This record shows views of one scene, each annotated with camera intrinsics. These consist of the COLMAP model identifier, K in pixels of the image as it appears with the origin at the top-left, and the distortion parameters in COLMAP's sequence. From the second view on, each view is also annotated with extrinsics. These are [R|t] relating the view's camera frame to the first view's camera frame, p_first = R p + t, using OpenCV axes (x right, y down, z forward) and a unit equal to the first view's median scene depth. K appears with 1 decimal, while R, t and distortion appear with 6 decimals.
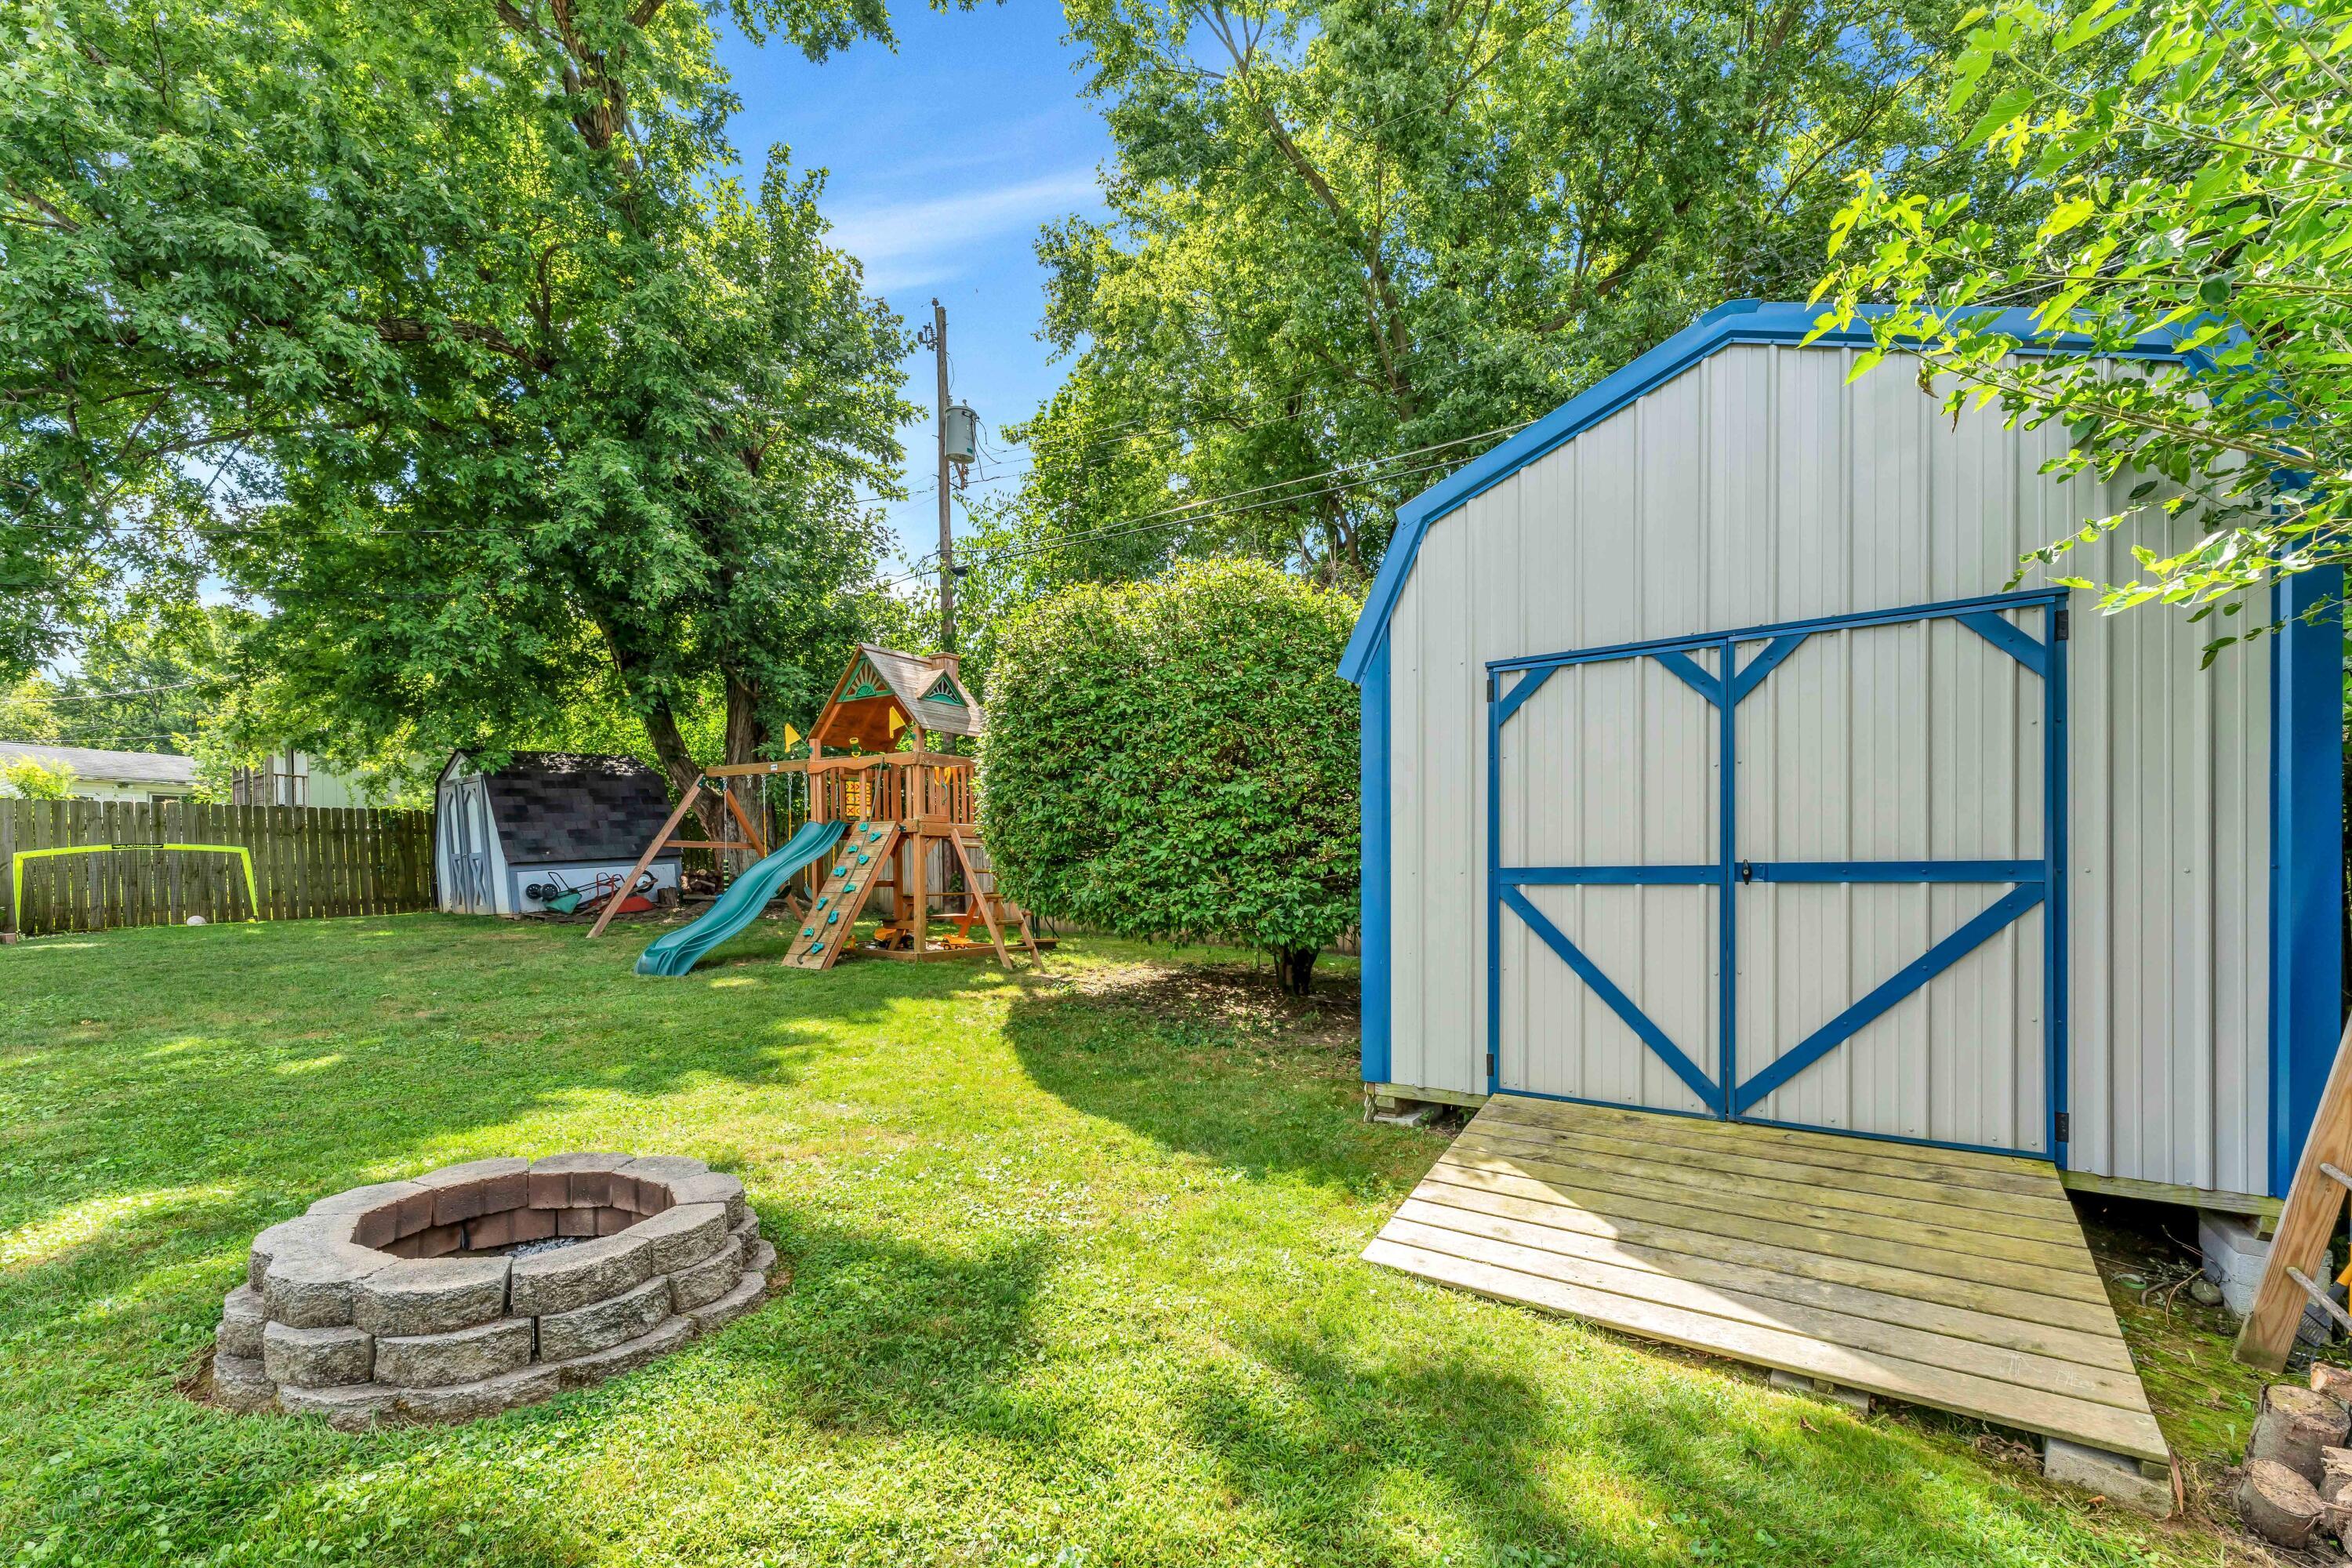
lens RADIAL K [[976.0, 0, 1175.2], [0, 976.0, 880.4], [0, 0, 1]] dist [-0.000352, -0.000048]
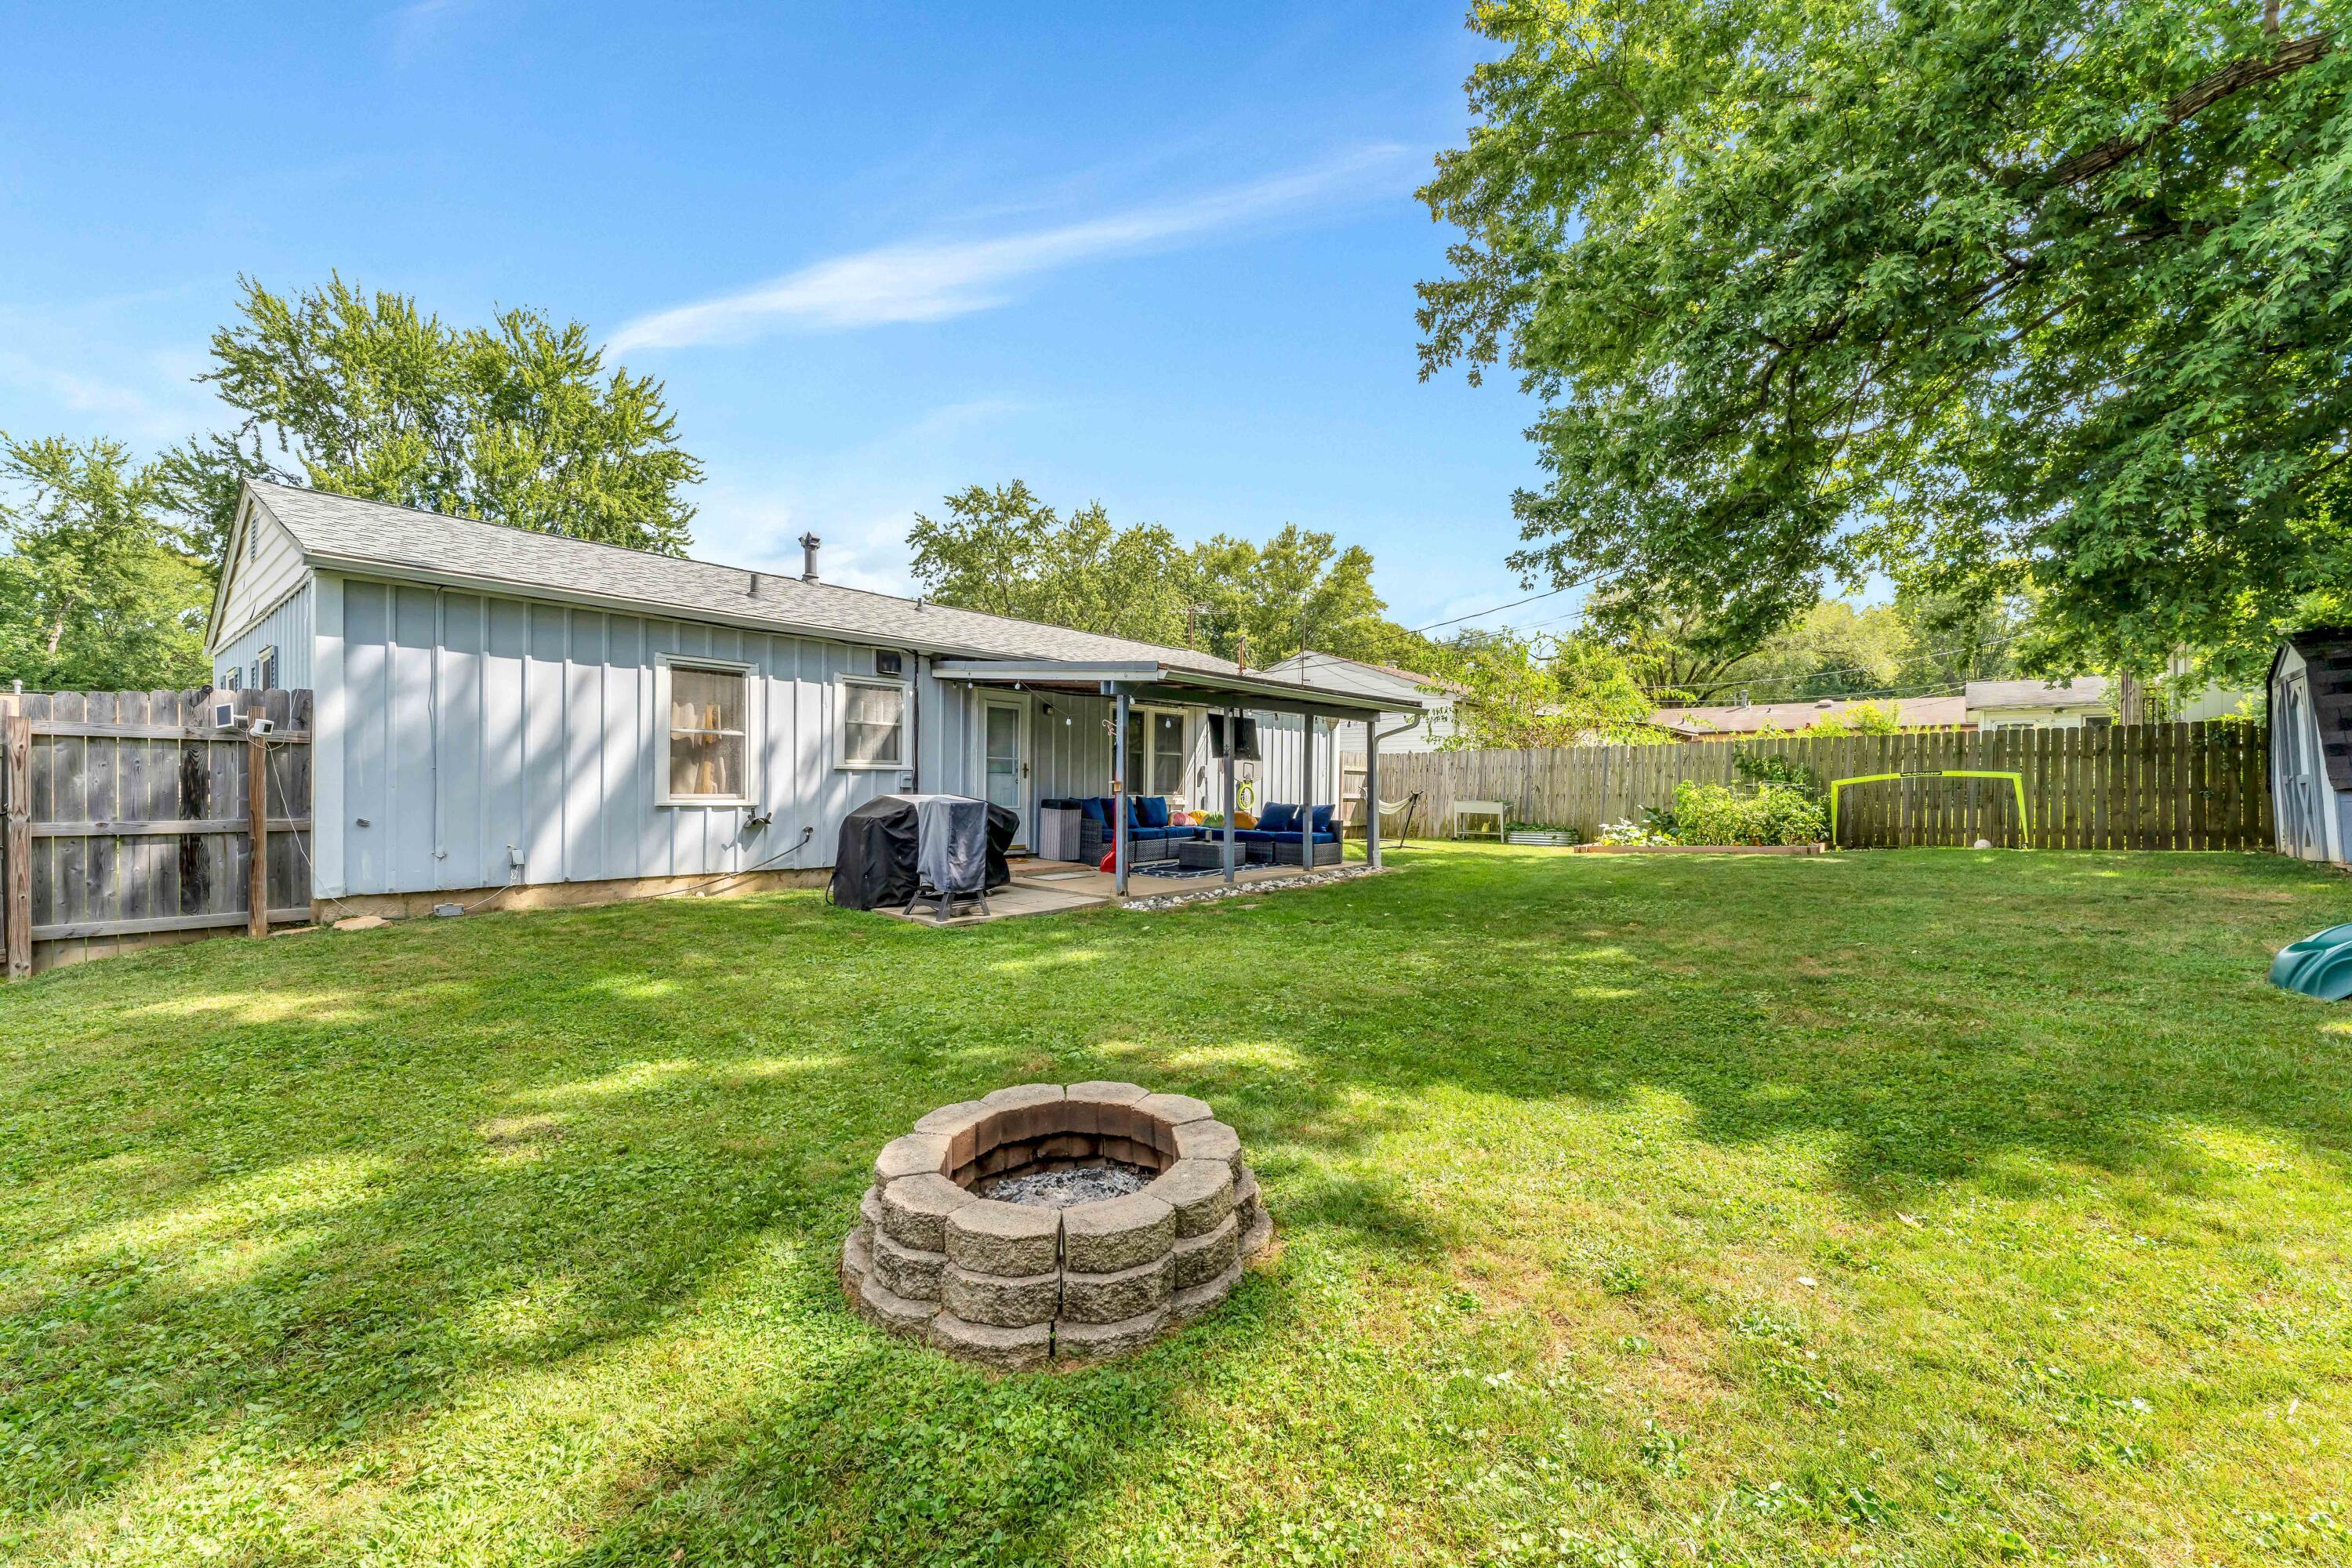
lens RADIAL K [[943.8, 0, 1170.4], [0, 943.8, 786.0], [0, 0, 1]] dist [-0.000227, -0.000025]
pose [[-0.104495, 0.000039, -0.994525, 0.168715], [-0.008681, 0.999962, 0.000952, -0.030876], [0.994487, 0.008733, -0.104491, 0.566146]]
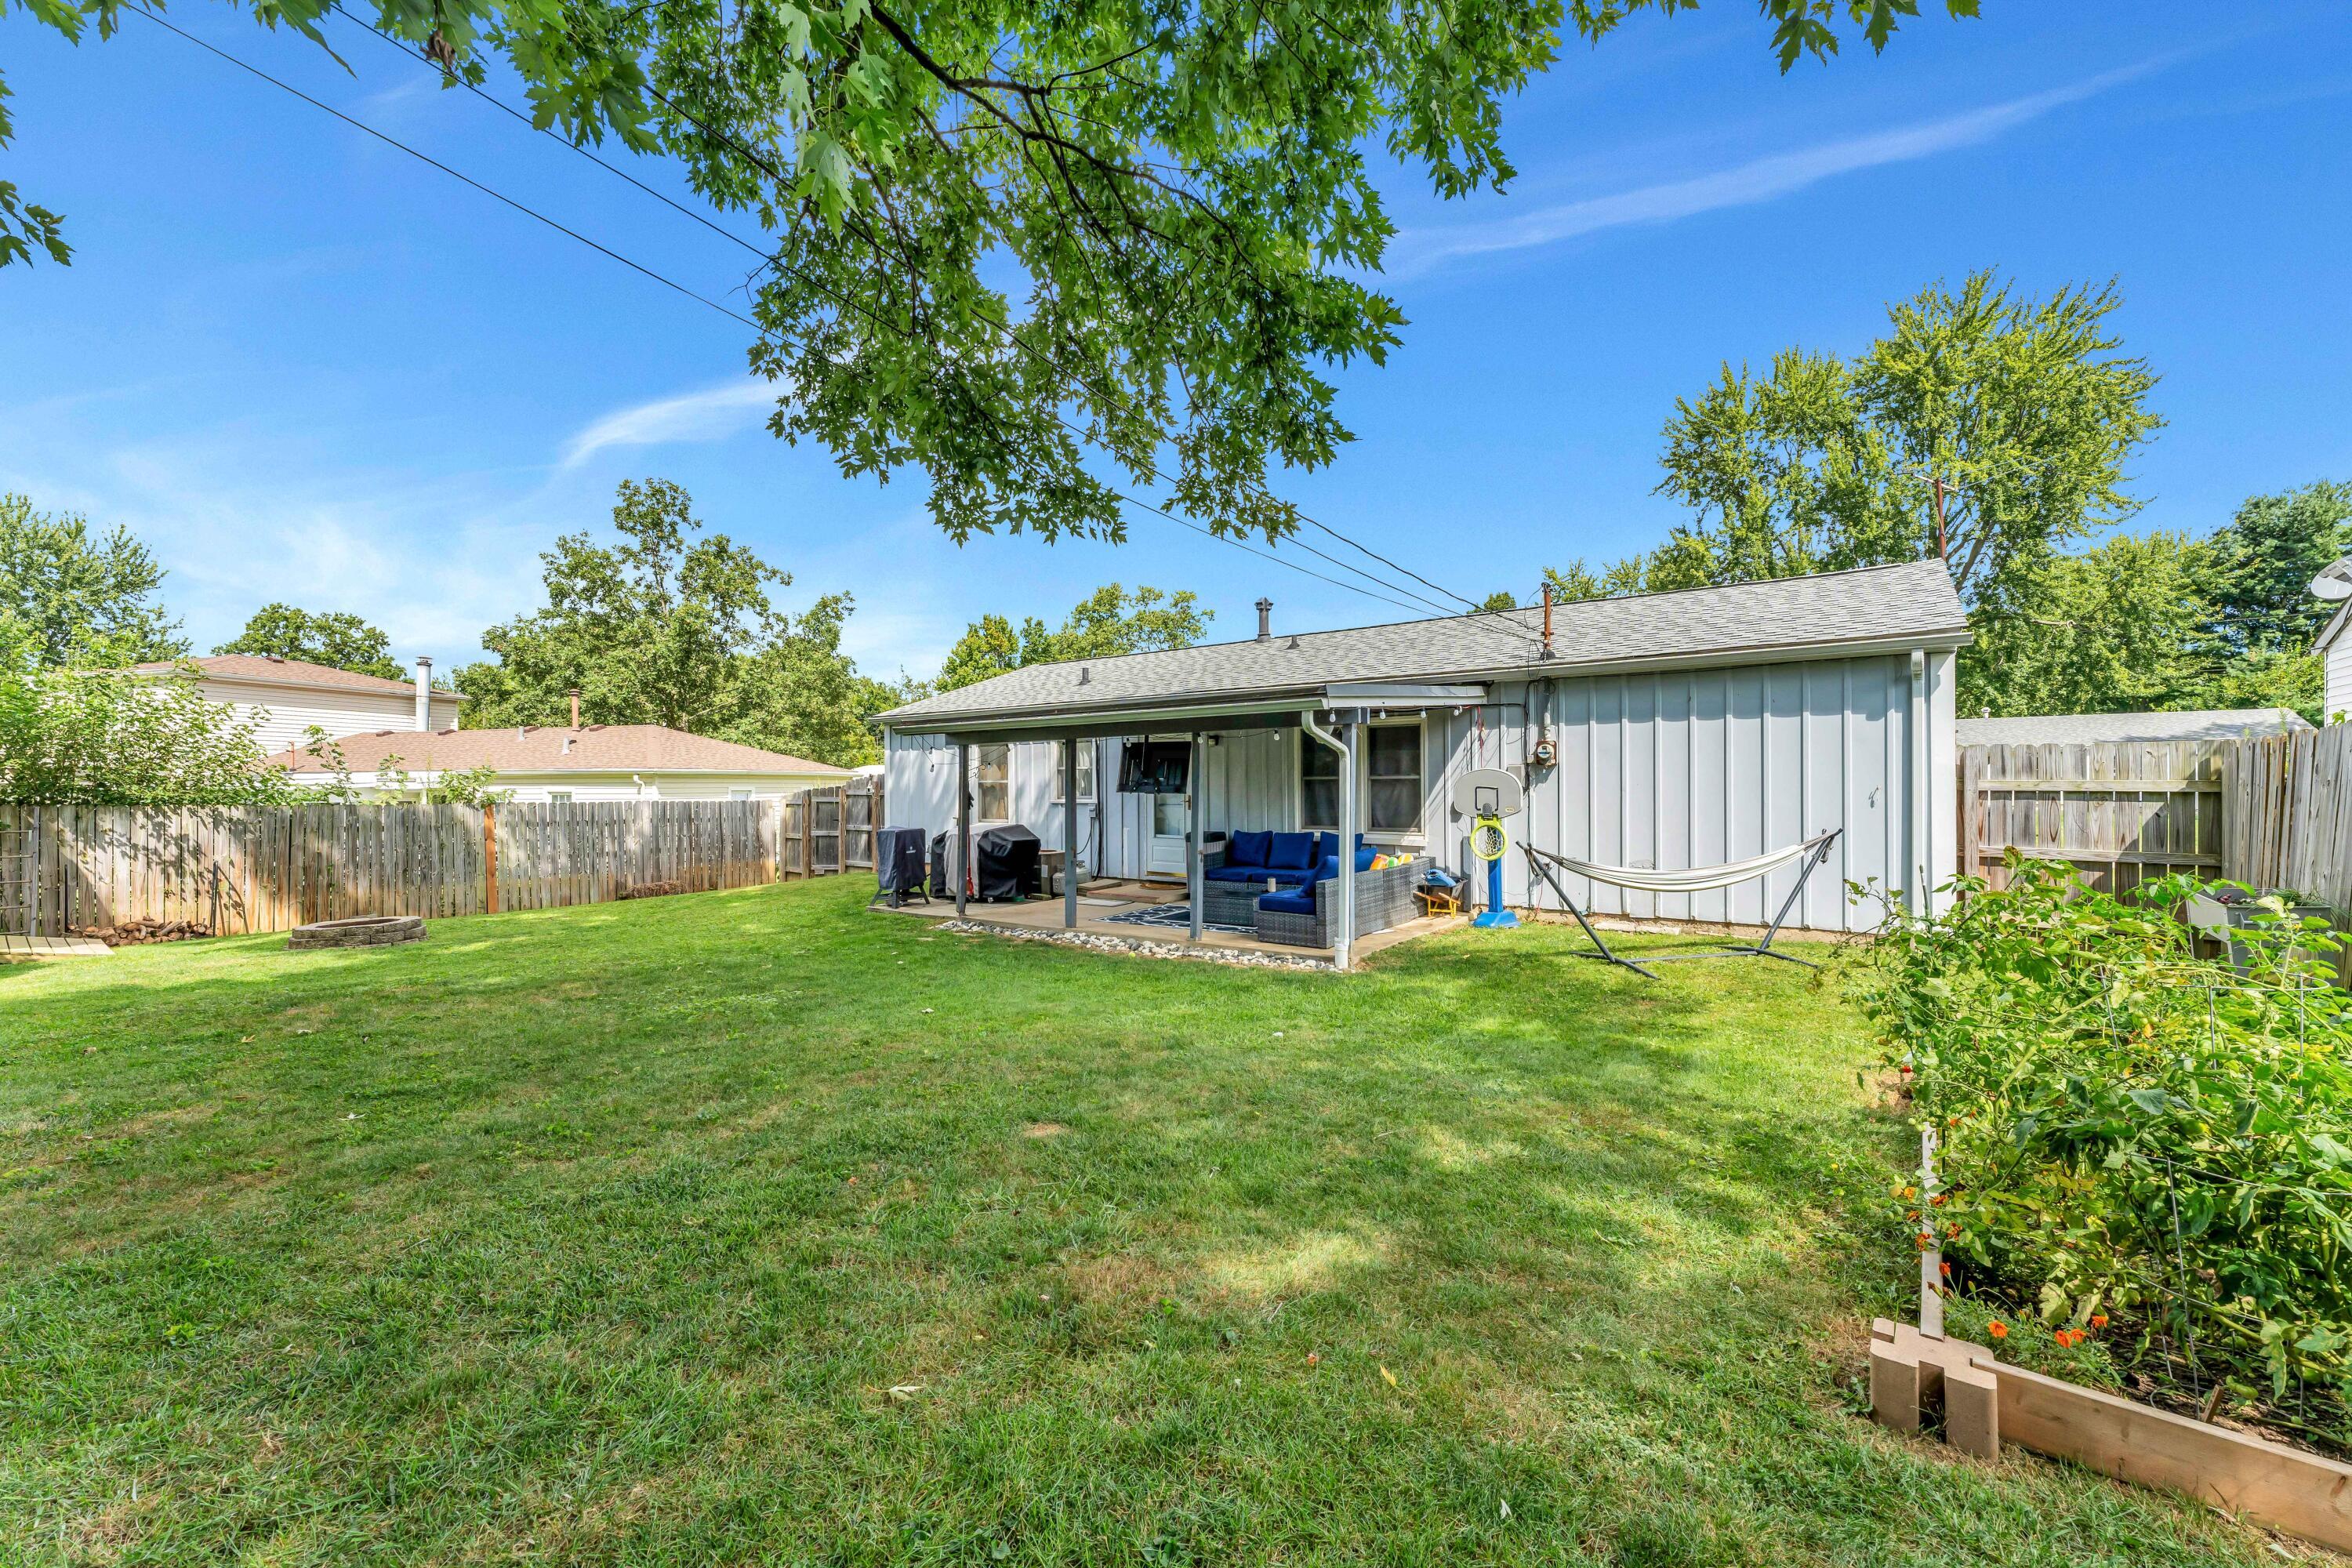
lens RADIAL K [[943.8, 0, 1170.4], [0, 943.8, 786.0], [0, 0, 1]] dist [-0.000227, -0.000025]
pose [[-0.996796, 0.006178, 0.079748, -2.058267], [0.006075, 0.999980, -0.001537, -0.096792], [-0.079756, -0.001048, -0.996814, 2.236841]]
